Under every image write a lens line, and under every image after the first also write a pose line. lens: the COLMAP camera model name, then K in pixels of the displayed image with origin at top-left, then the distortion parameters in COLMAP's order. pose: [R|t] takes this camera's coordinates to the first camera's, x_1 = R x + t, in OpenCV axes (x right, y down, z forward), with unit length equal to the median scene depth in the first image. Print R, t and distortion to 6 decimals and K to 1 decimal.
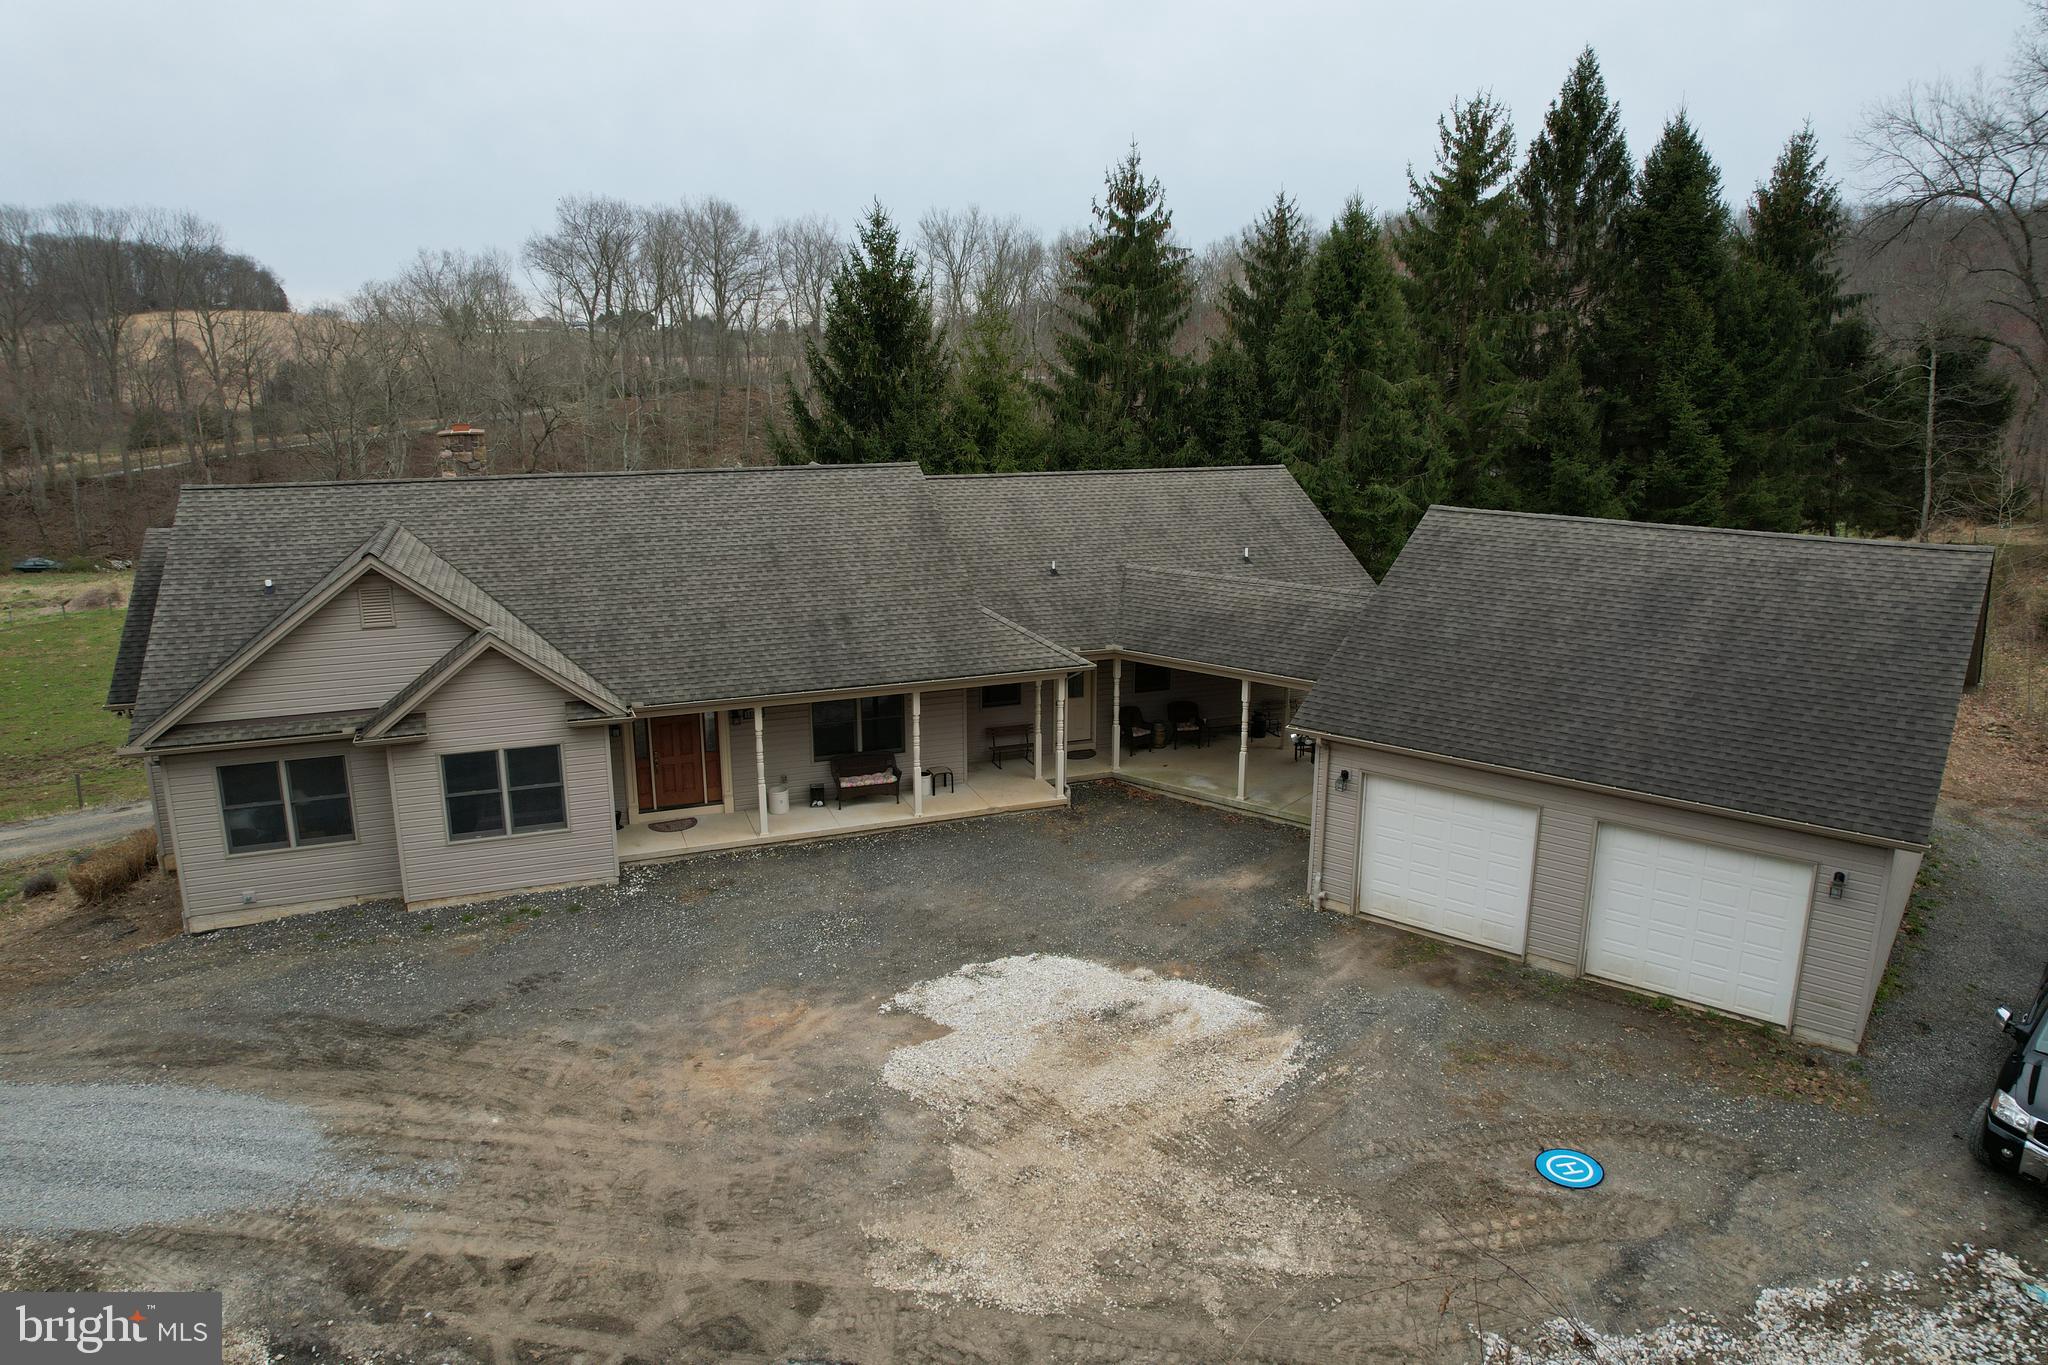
lens RADIAL K [[1311.4, 0, 1033.0], [0, 1311.4, 692.6], [0, 0, 1]] dist [-0.079967, 0.070596]
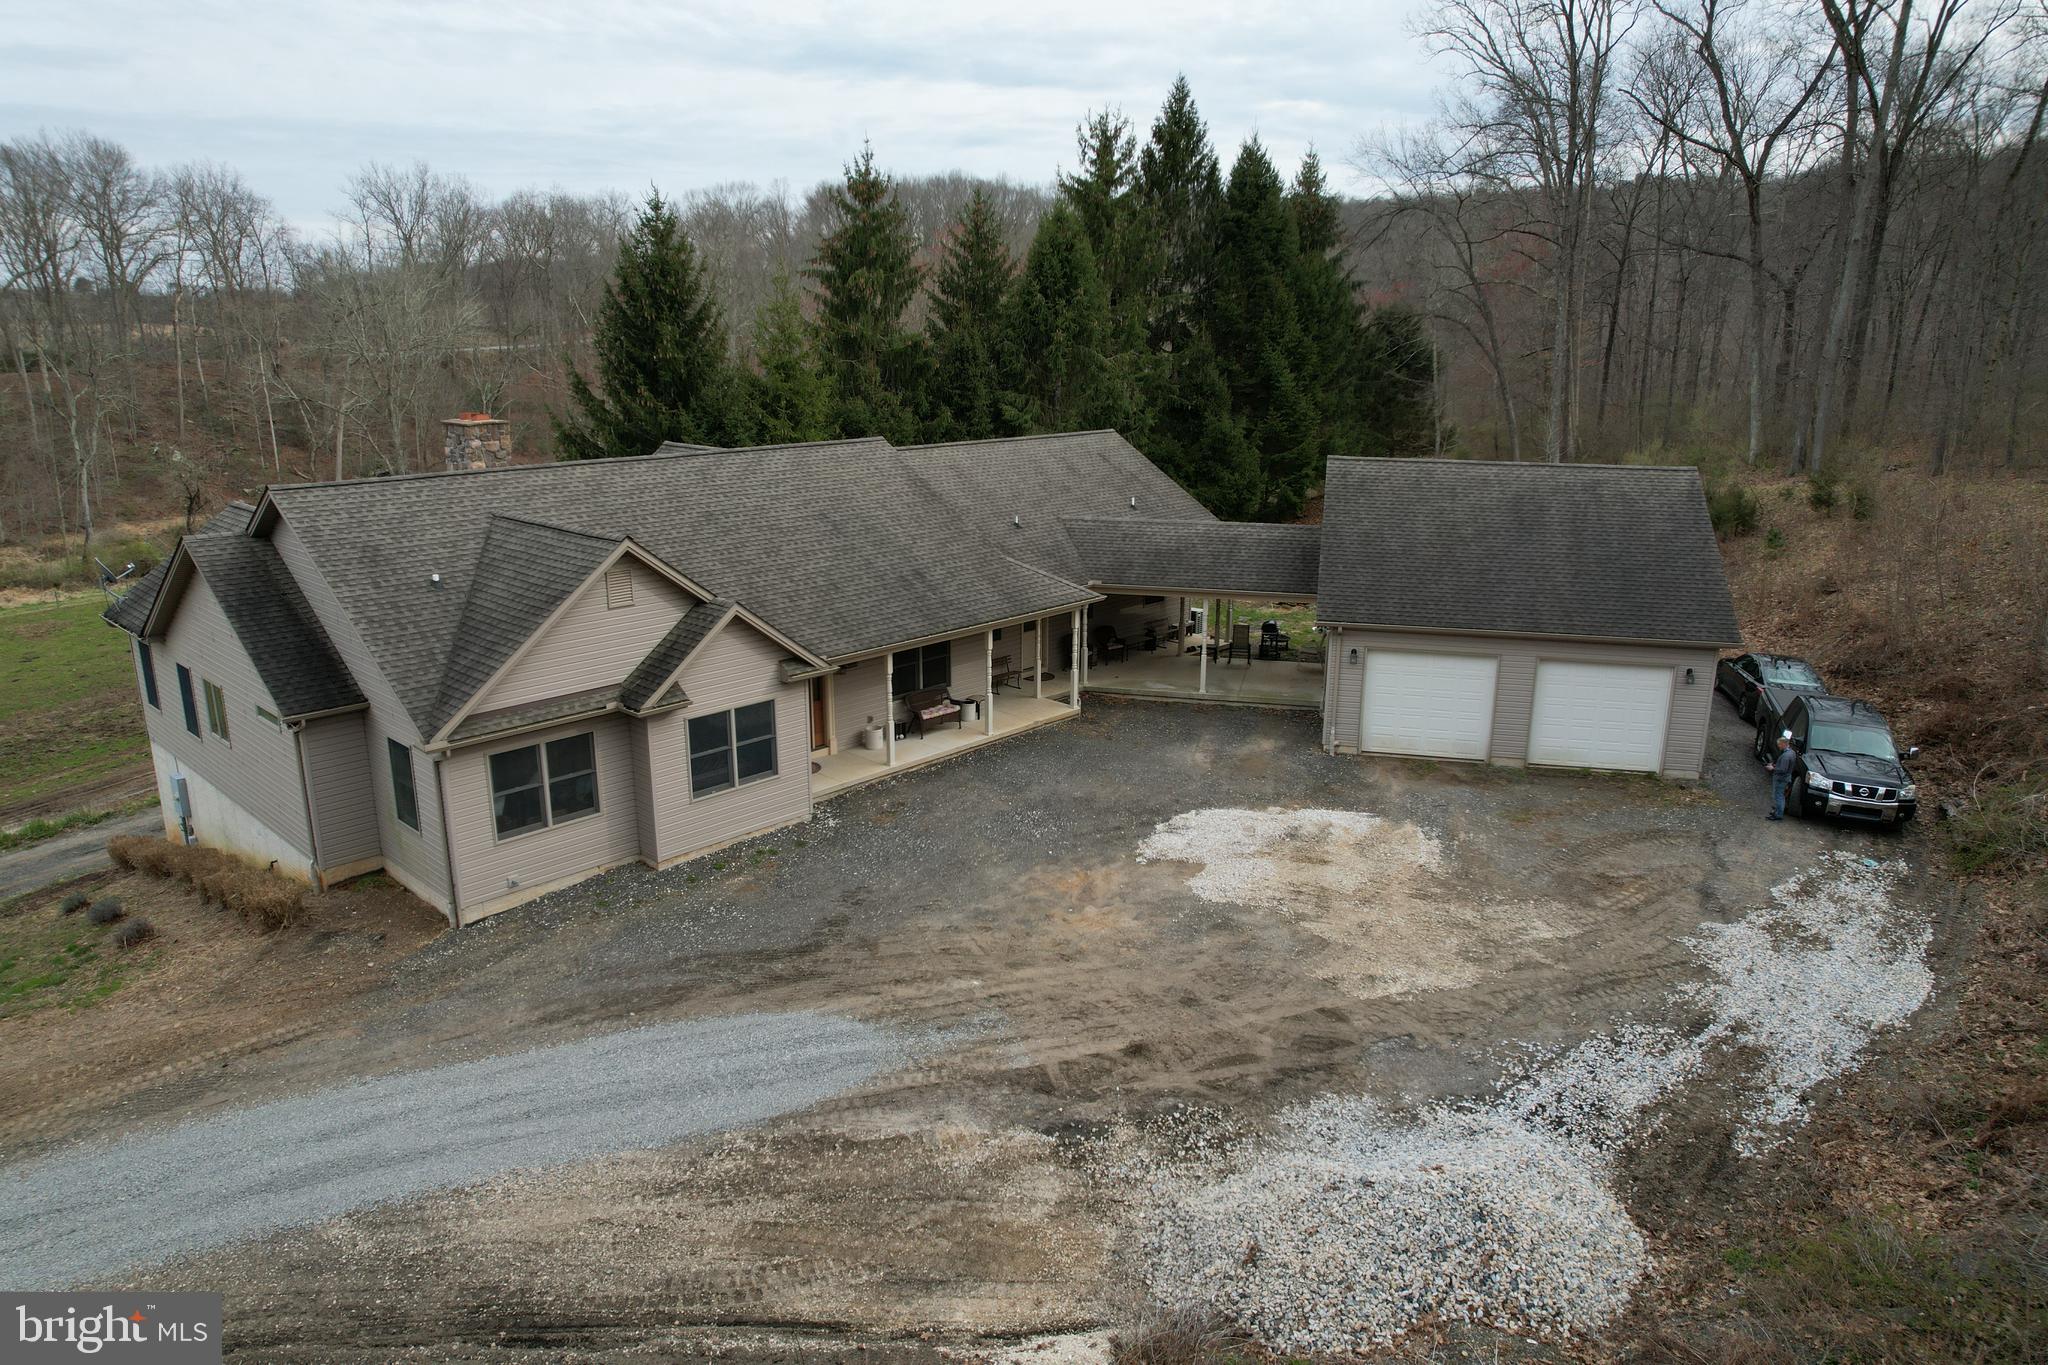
lens RADIAL K [[1311.4, 0, 1033.0], [0, 1311.4, 692.6], [0, 0, 1]] dist [-0.079967, 0.070596]
pose [[0.901787, -0.114724, 0.416675, -0.629651], [0.103757, 0.993397, 0.048959, 0.002347], [-0.419541, -0.000918, 0.907736, -0.109266]]
